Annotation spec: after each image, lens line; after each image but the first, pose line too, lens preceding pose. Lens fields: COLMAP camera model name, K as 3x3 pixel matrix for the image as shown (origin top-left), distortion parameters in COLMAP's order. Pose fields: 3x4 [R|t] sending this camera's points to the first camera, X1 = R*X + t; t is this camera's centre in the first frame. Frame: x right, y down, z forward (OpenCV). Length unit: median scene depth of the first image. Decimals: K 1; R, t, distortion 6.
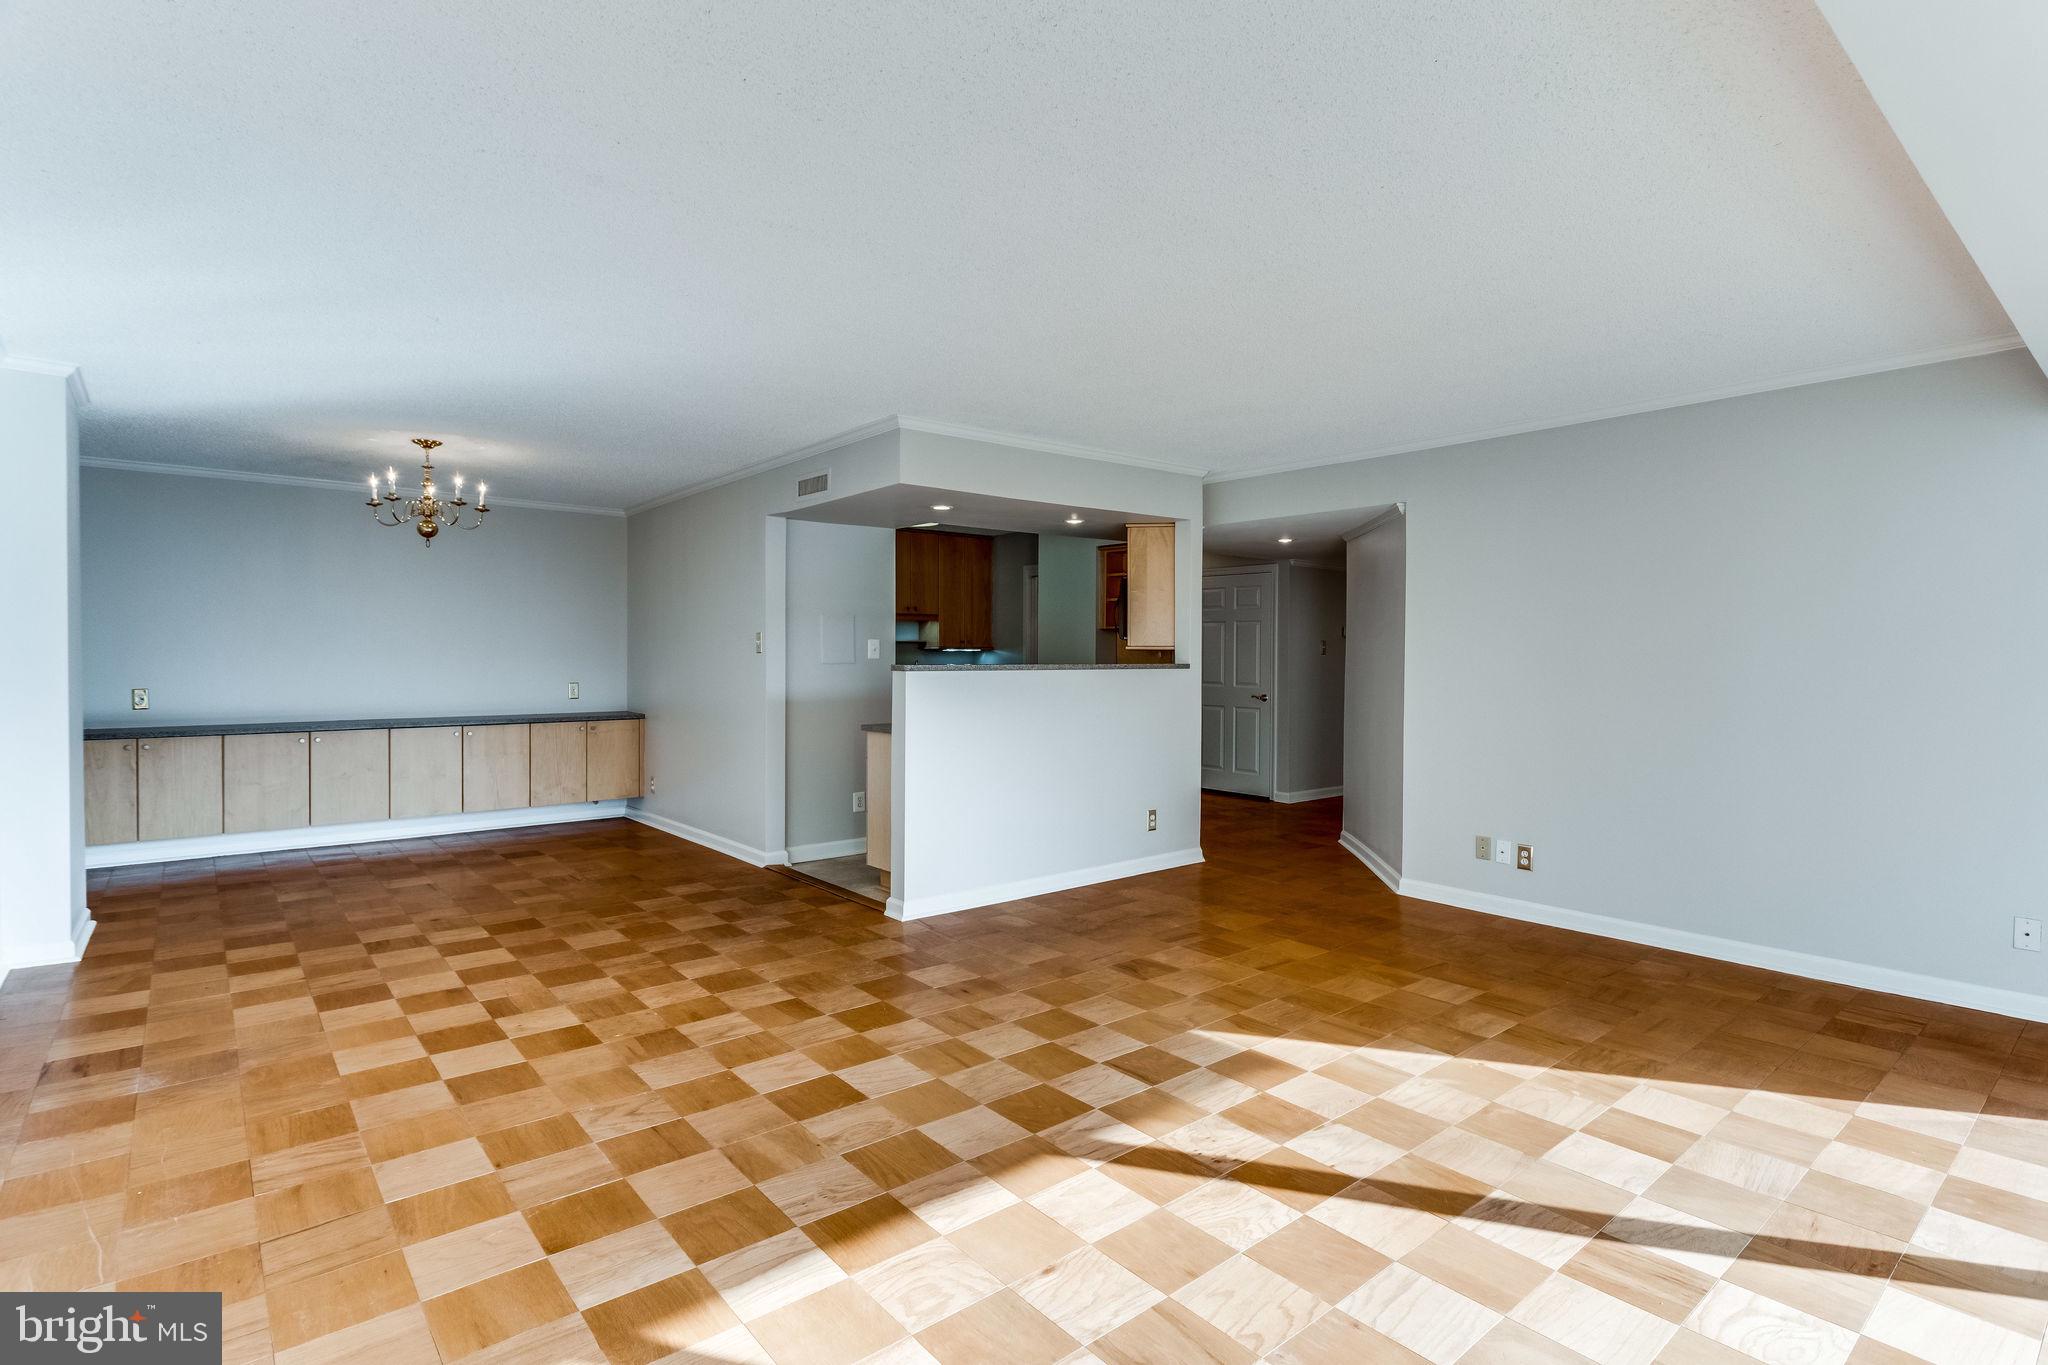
lens RADIAL K [[1010.8, 0, 1041.6], [0, 1010.8, 670.5], [0, 0, 1]] dist [0.008602, -0.000670]
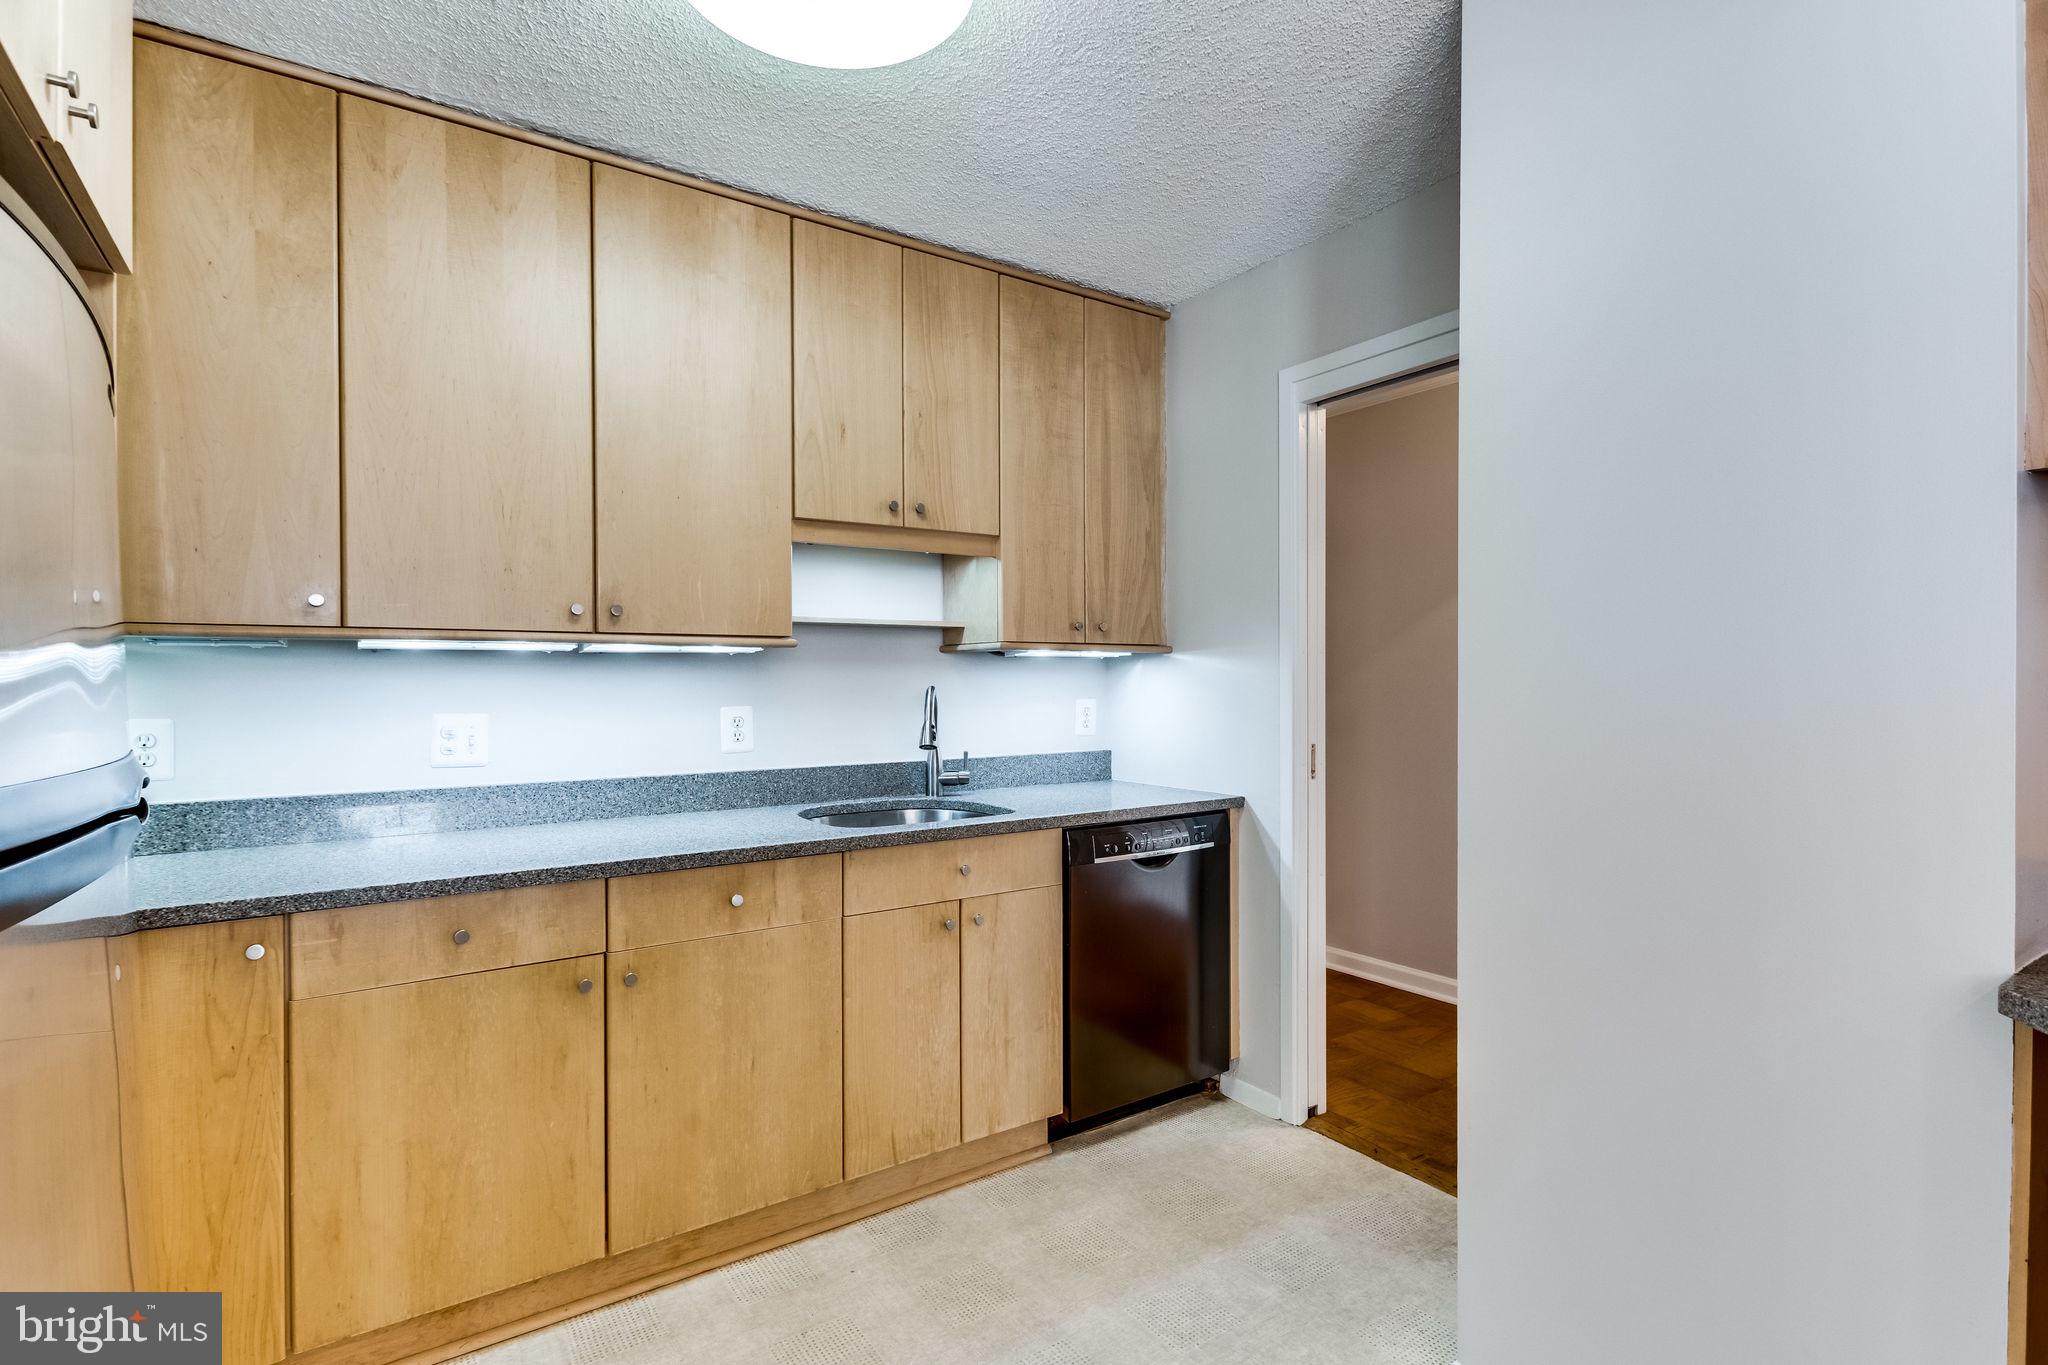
lens RADIAL K [[1010.8, 0, 1026.9], [0, 1010.8, 686.5], [0, 0, 1]] dist [0.008602, -0.000670]
pose [[0.994423, -0.006826, -0.105249, -0.078368], [0.005492, 0.999901, -0.012952, -0.007044], [0.105327, 0.012301, 0.994362, 0.876132]]
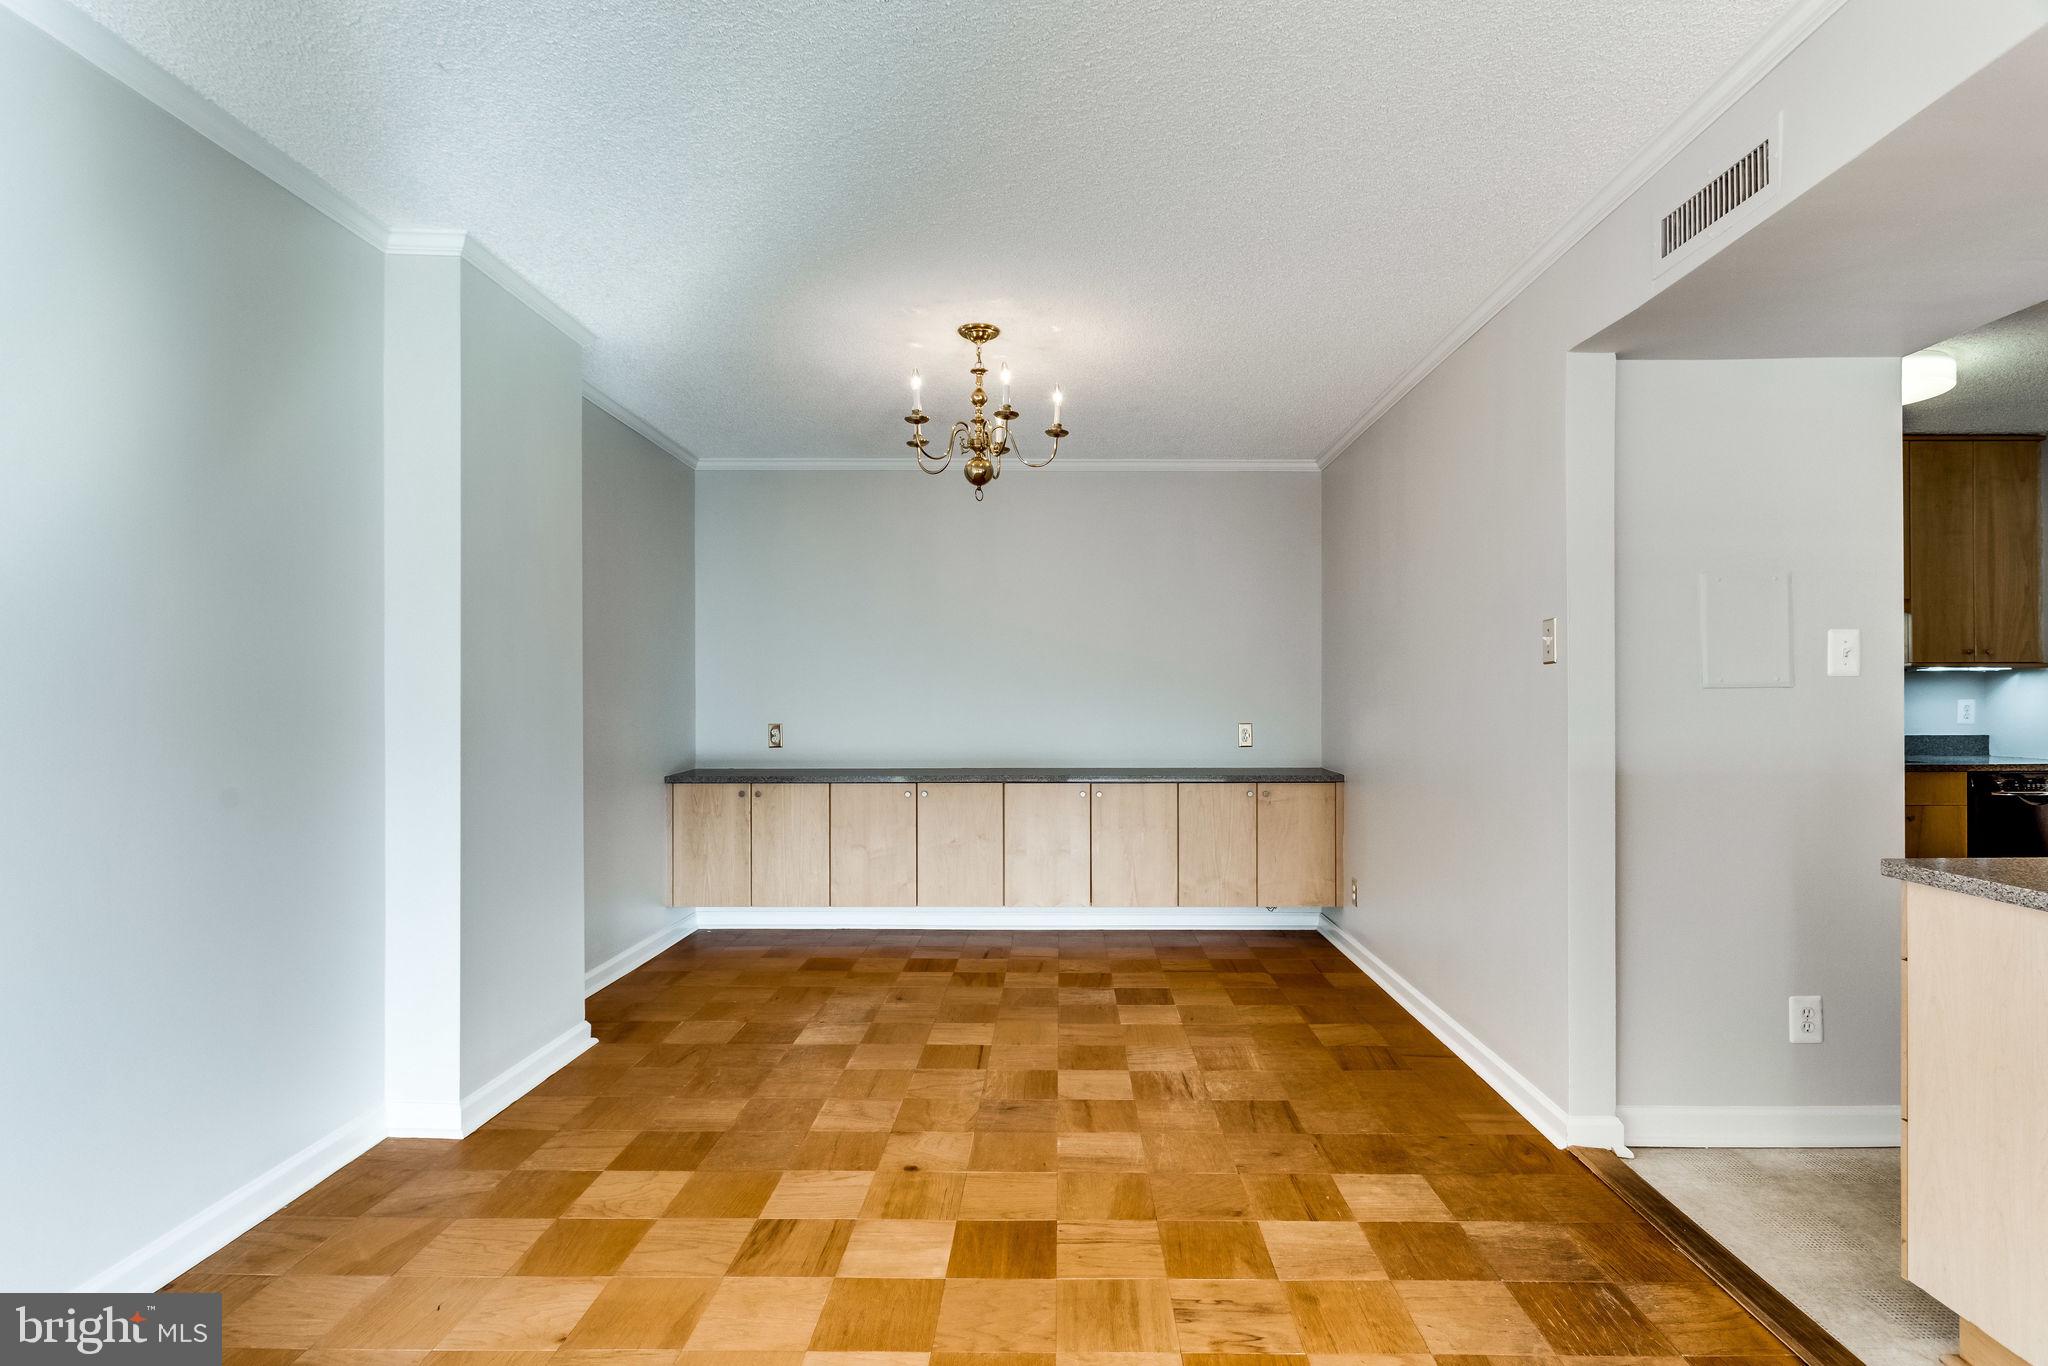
lens RADIAL K [[1080.4, 0, 1034.8], [0, 1080.4, 684.0], [0, 0, 1]] dist [0.001424, -0.000517]
pose [[0.769189, -0.009145, -0.638956, -0.118057], [-0.007191, 0.999710, -0.022966, 0.003841], [0.638981, 0.022260, 0.768901, 0.384111]]
